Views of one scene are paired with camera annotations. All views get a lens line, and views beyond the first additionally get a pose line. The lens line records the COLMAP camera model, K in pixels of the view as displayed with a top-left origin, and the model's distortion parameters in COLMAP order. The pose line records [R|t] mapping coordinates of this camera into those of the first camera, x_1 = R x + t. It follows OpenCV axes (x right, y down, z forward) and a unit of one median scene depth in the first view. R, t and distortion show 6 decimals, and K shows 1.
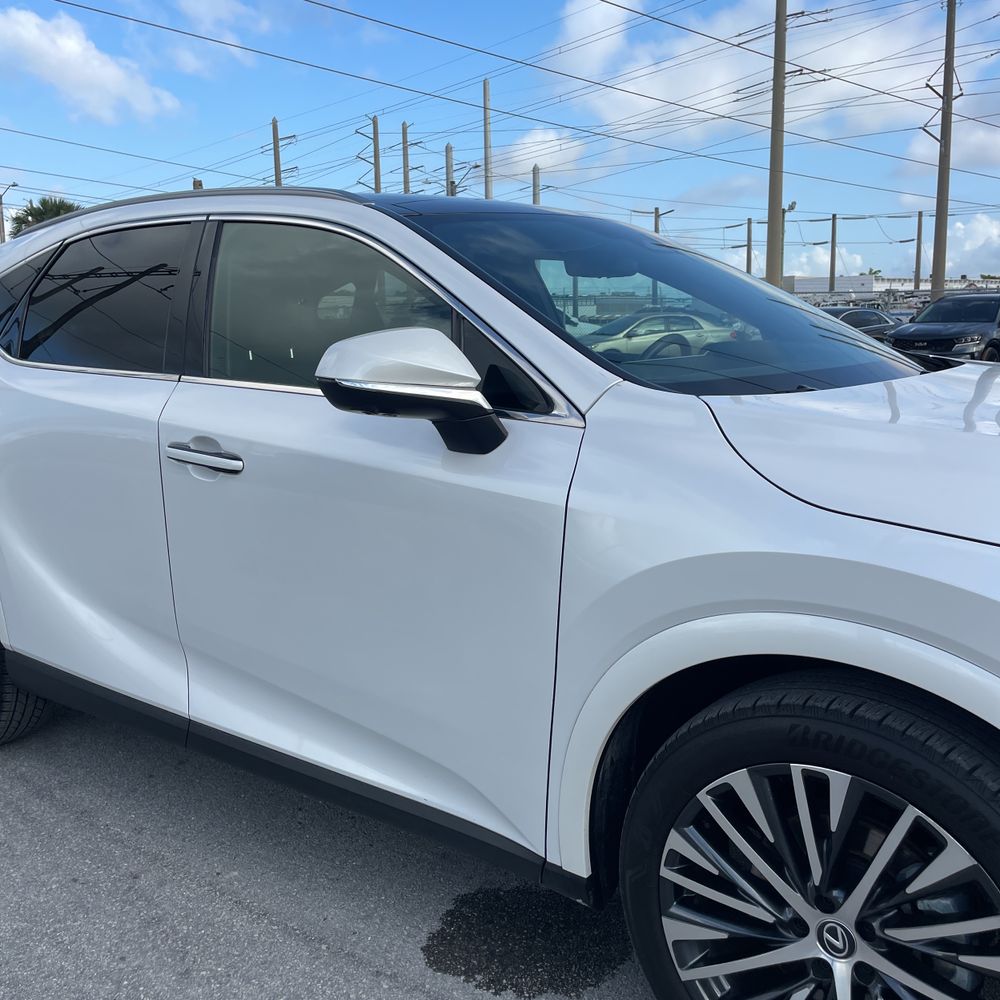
lens RADIAL K [[1006.7, 0, 491.9], [0, 1006.7, 491.7], [0, 0, 1]] dist [0.064853, -0.088269]
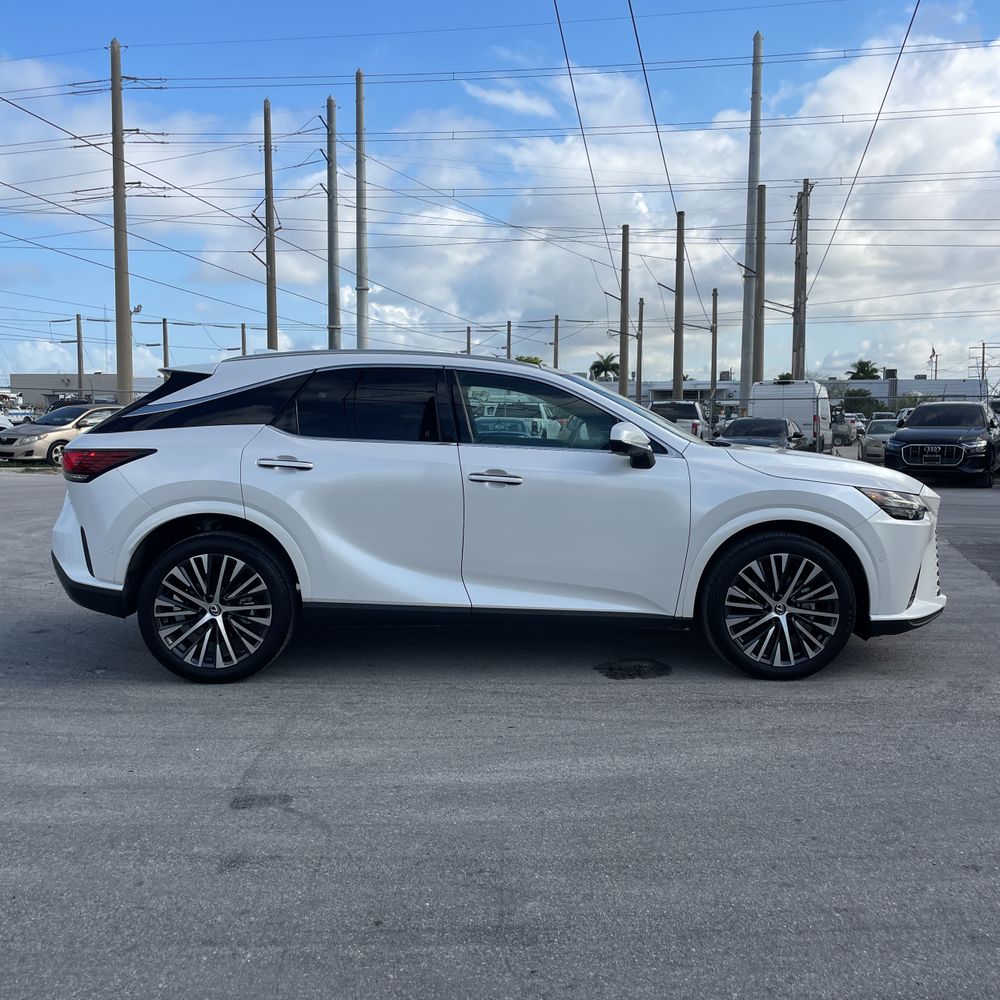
lens RADIAL K [[1006.8, 0, 503.2], [0, 1006.8, 487.7], [0, 0, 1]] dist [0.089397, -0.108411]
pose [[0.788970, -0.019252, 0.614130, -2.256160], [0.080367, 0.994156, -0.072082, 0.202446], [-0.609153, 0.106226, 0.785906, -1.021338]]
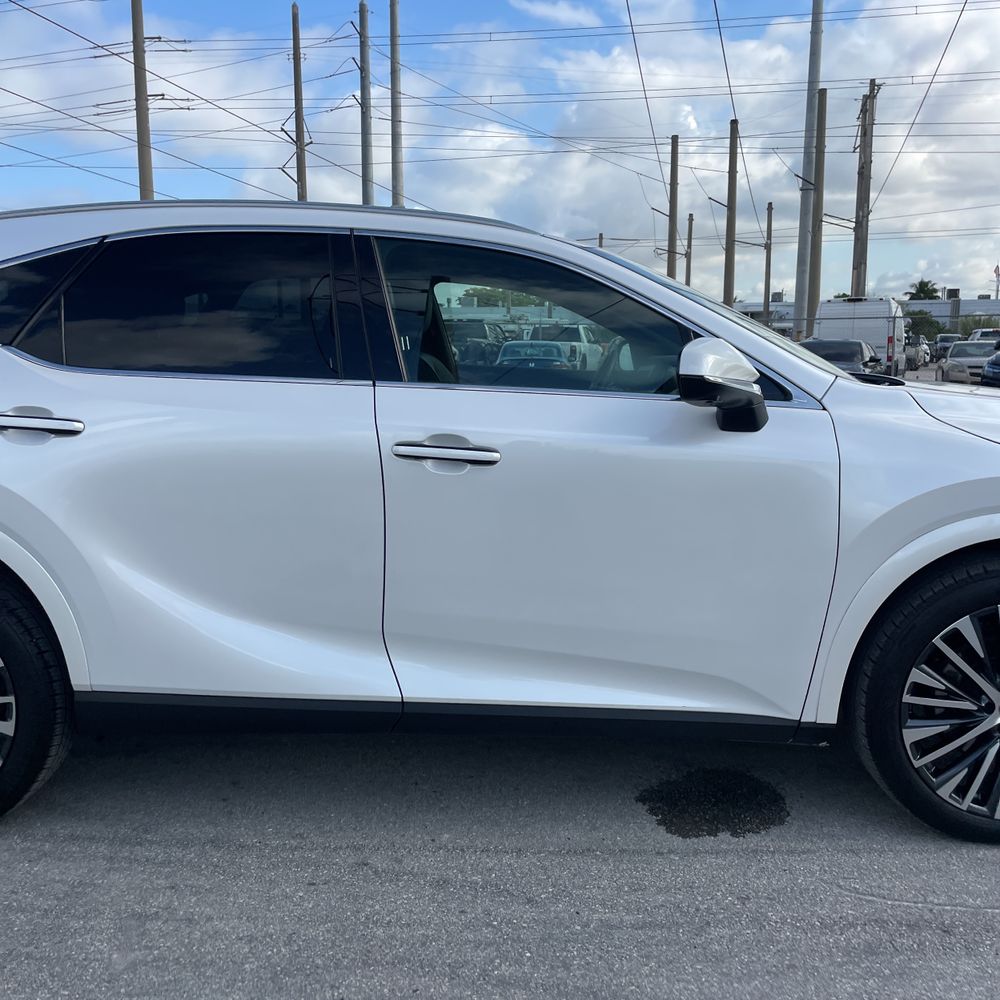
lens RADIAL K [[1006.8, 0, 503.2], [0, 1006.8, 487.7], [0, 0, 1]] dist [0.089397, -0.108411]
pose [[0.814356, -0.062140, 0.577029, -1.219035], [0.077971, 0.996952, -0.002679, 0.017569], [-0.575103, 0.047173, 0.816719, 0.086977]]
